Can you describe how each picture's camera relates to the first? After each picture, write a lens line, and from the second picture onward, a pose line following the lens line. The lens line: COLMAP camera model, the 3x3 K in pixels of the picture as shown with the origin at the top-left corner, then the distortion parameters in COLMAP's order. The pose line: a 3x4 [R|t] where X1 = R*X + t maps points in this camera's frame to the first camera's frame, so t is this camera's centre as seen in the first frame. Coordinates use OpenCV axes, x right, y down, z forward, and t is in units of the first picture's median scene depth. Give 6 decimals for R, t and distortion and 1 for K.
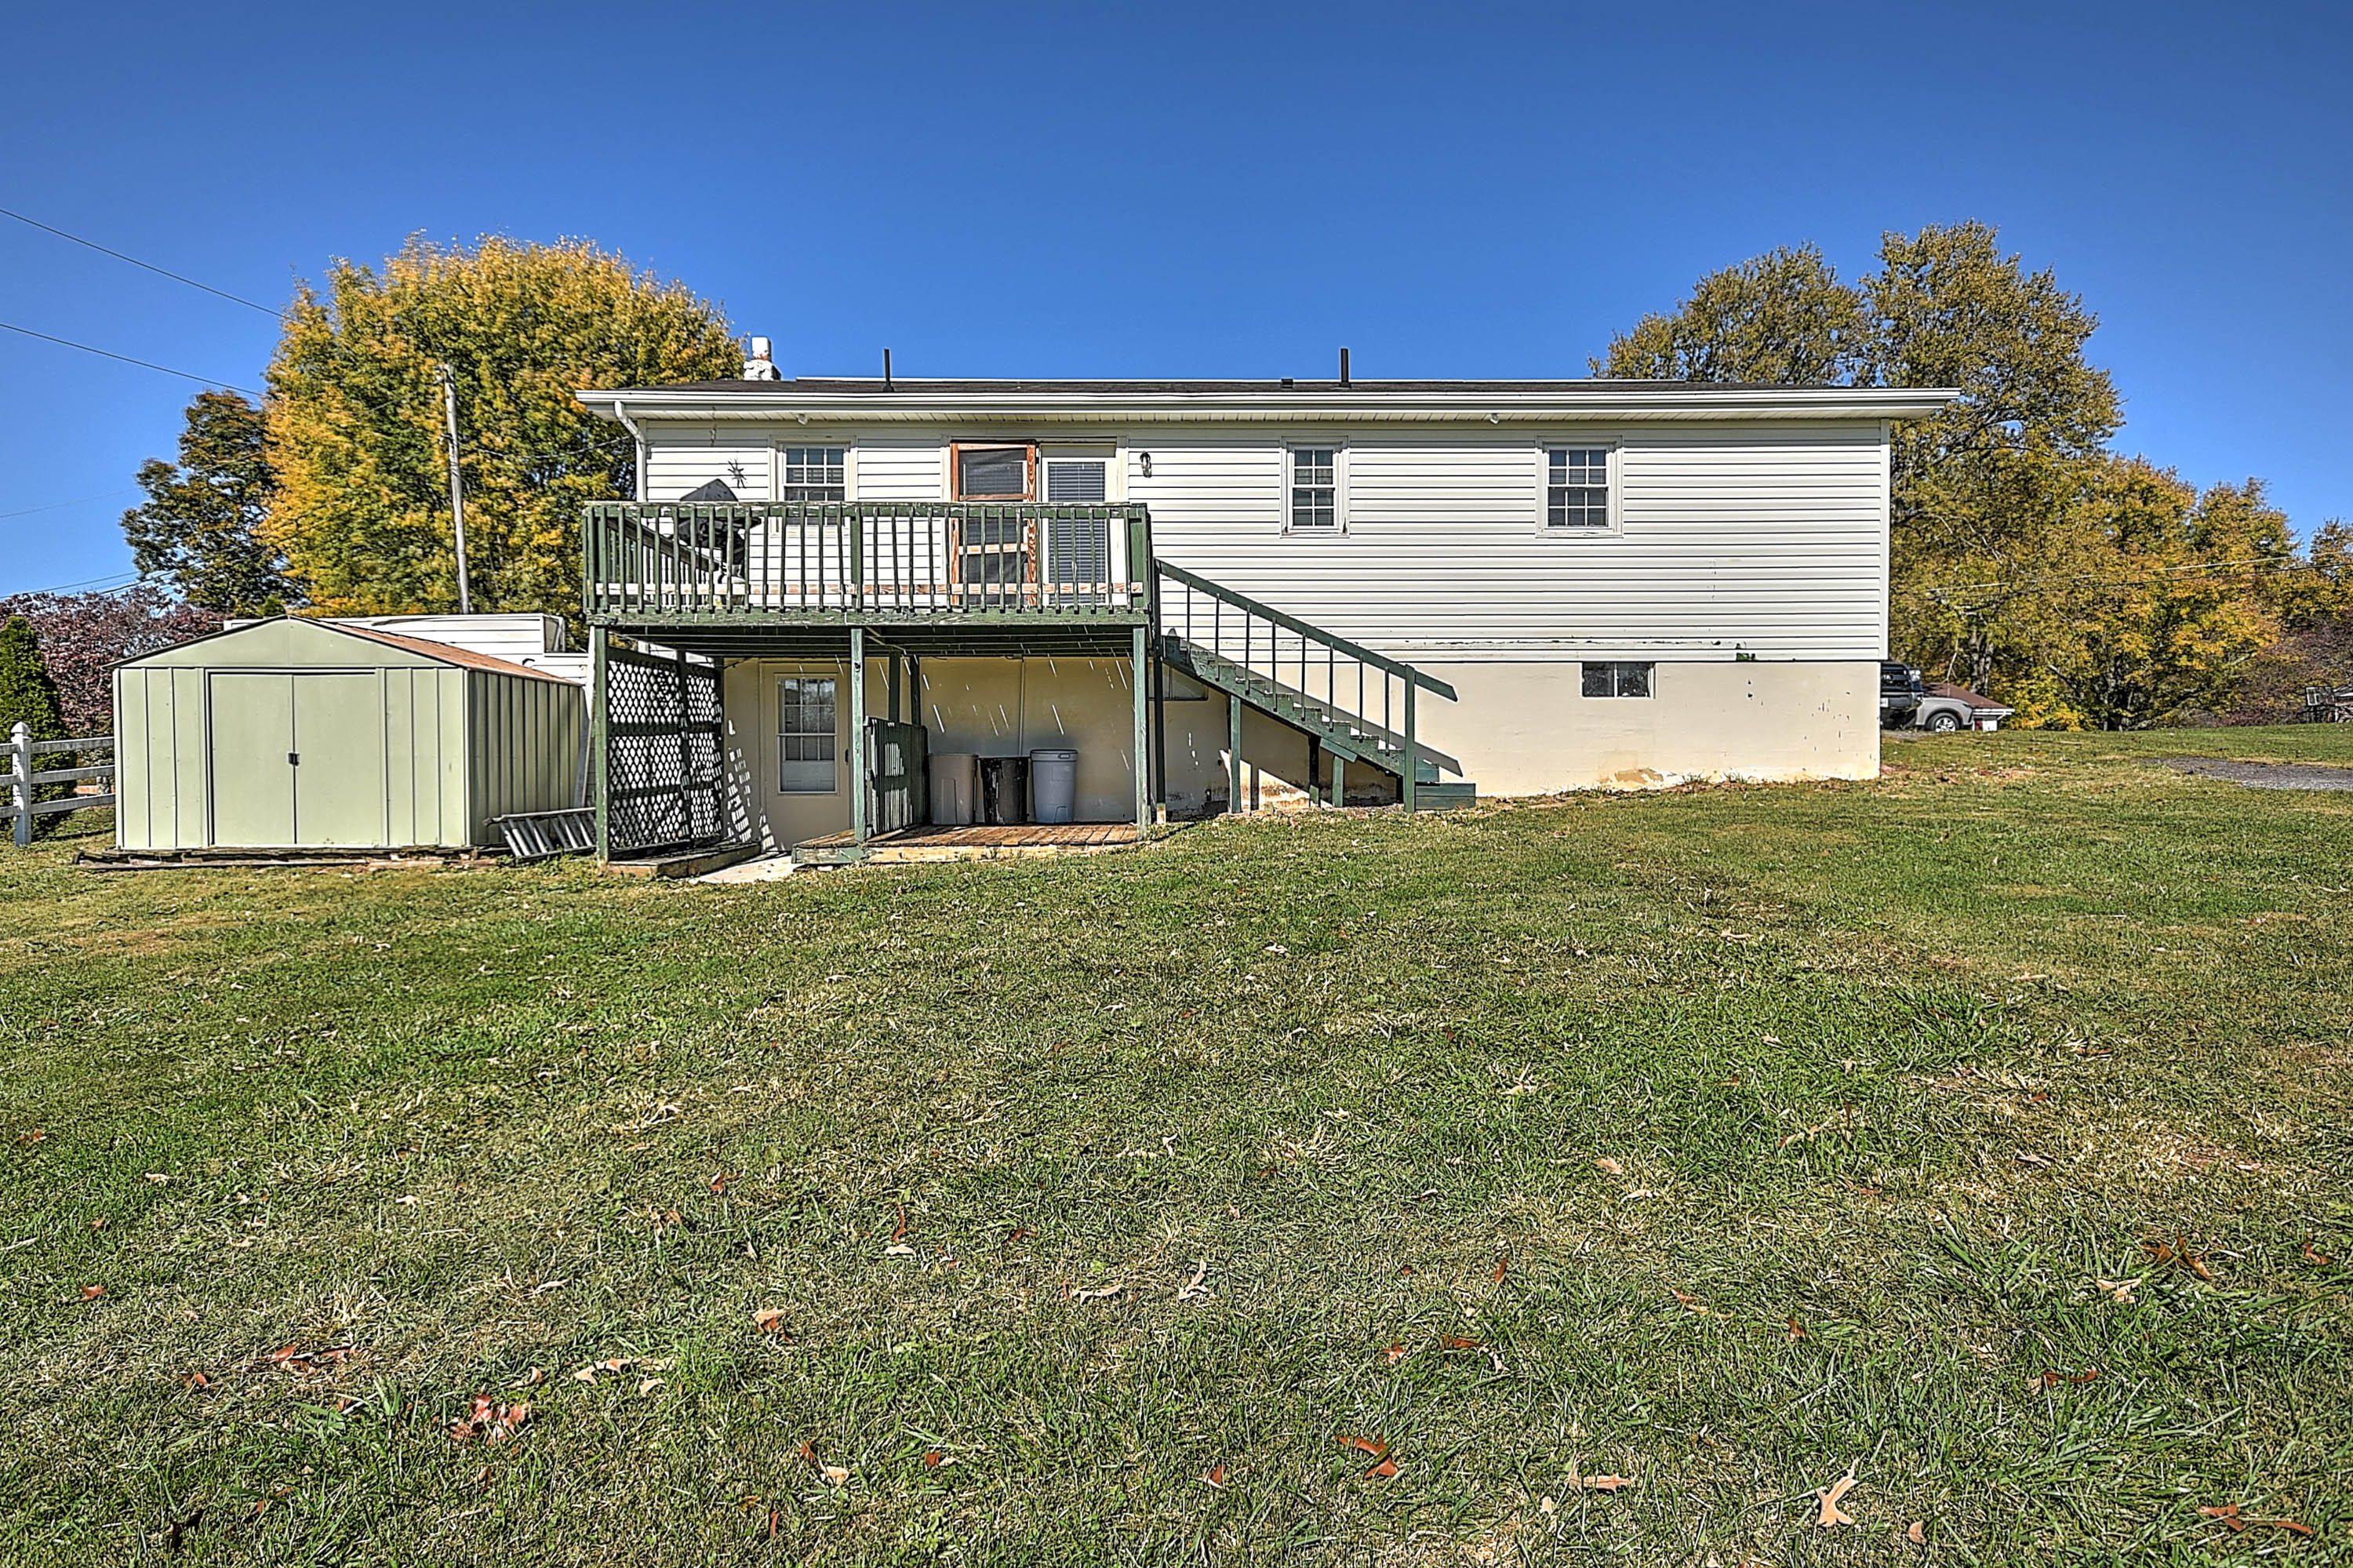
lens RADIAL K [[1323.5, 0, 1182.5], [0, 1323.5, 788.1], [0, 0, 1]] dist [0.029206, 0.002448]
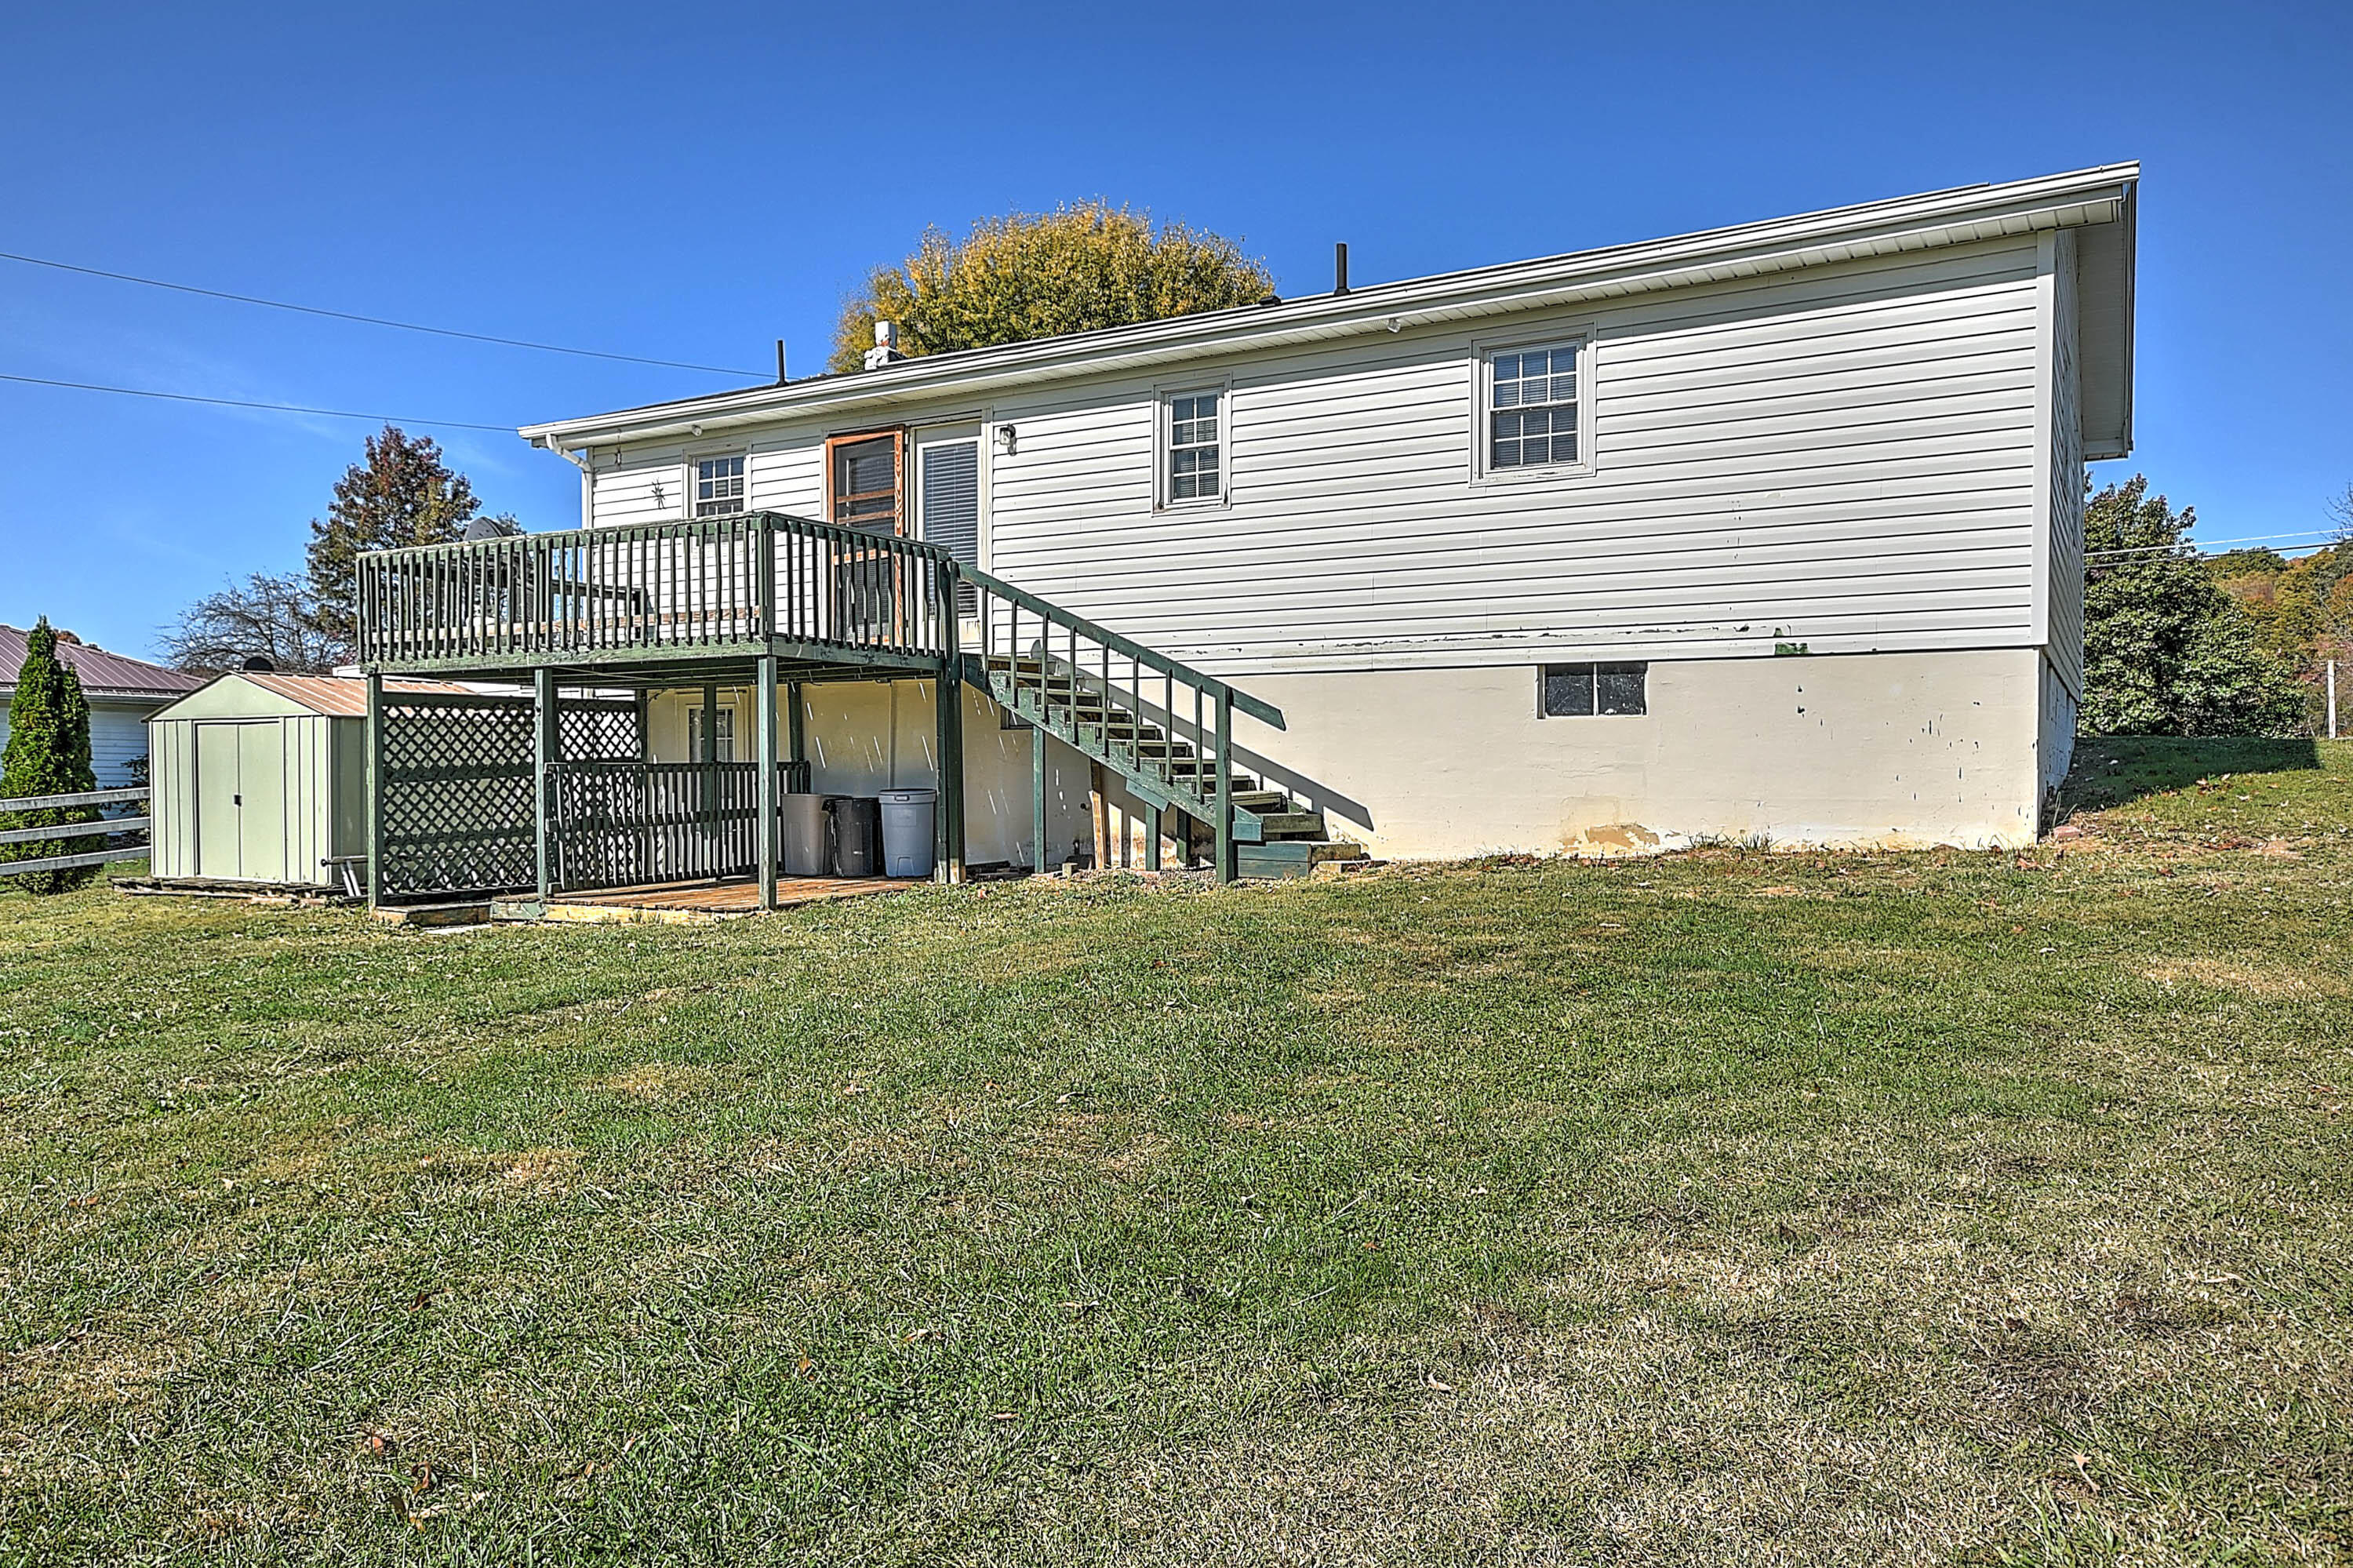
lens RADIAL K [[1660.5, 0, 1156.7], [0, 1660.5, 782.4], [0, 0, 1]] dist [0.034658, -0.001237]
pose [[0.850740, 0.005809, -0.525554, 0.586706], [-0.006538, 0.999979, 0.000469, -0.034508], [0.525545, 0.003037, 0.850760, 0.178361]]
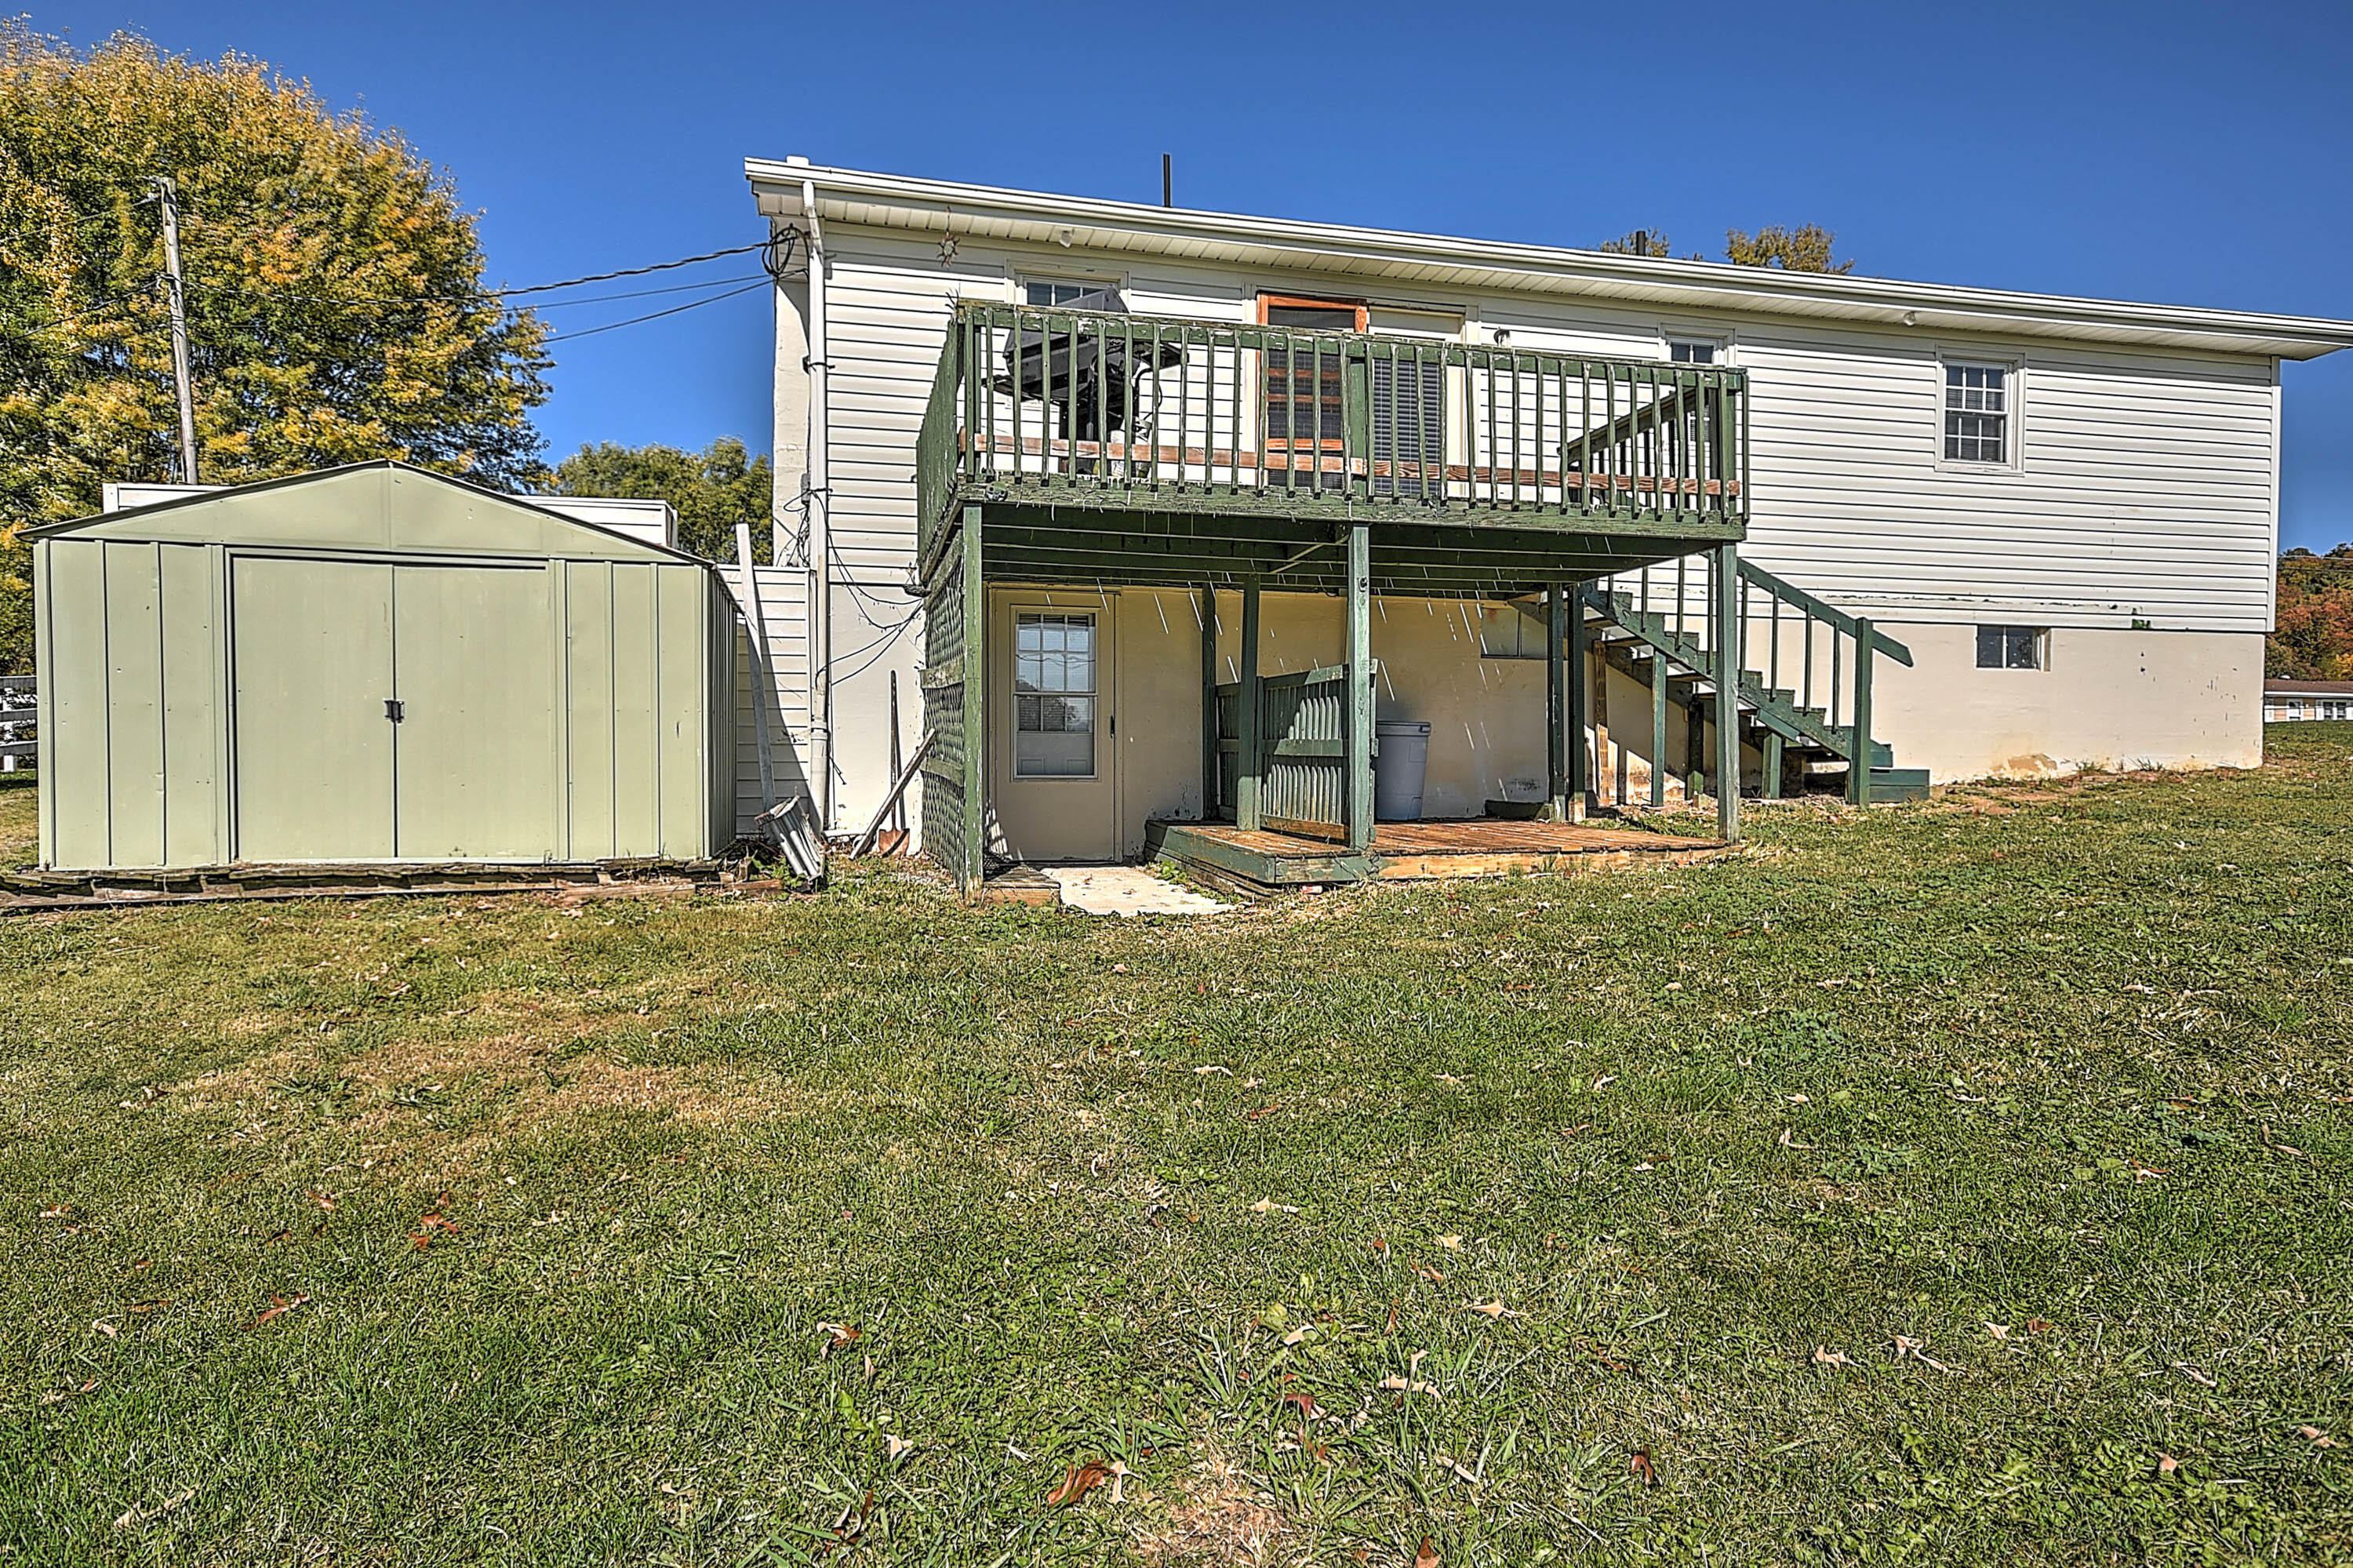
lens RADIAL K [[1381.0, 0, 1185.2], [0, 1381.0, 792.0], [0, 0, 1]] dist [0.032211, 0.001983]
pose [[0.971201, 0.003161, 0.238241, -0.389587], [-0.004467, 0.999978, 0.004944, 0.007395], [-0.238220, -0.005866, 0.971194, 0.273429]]
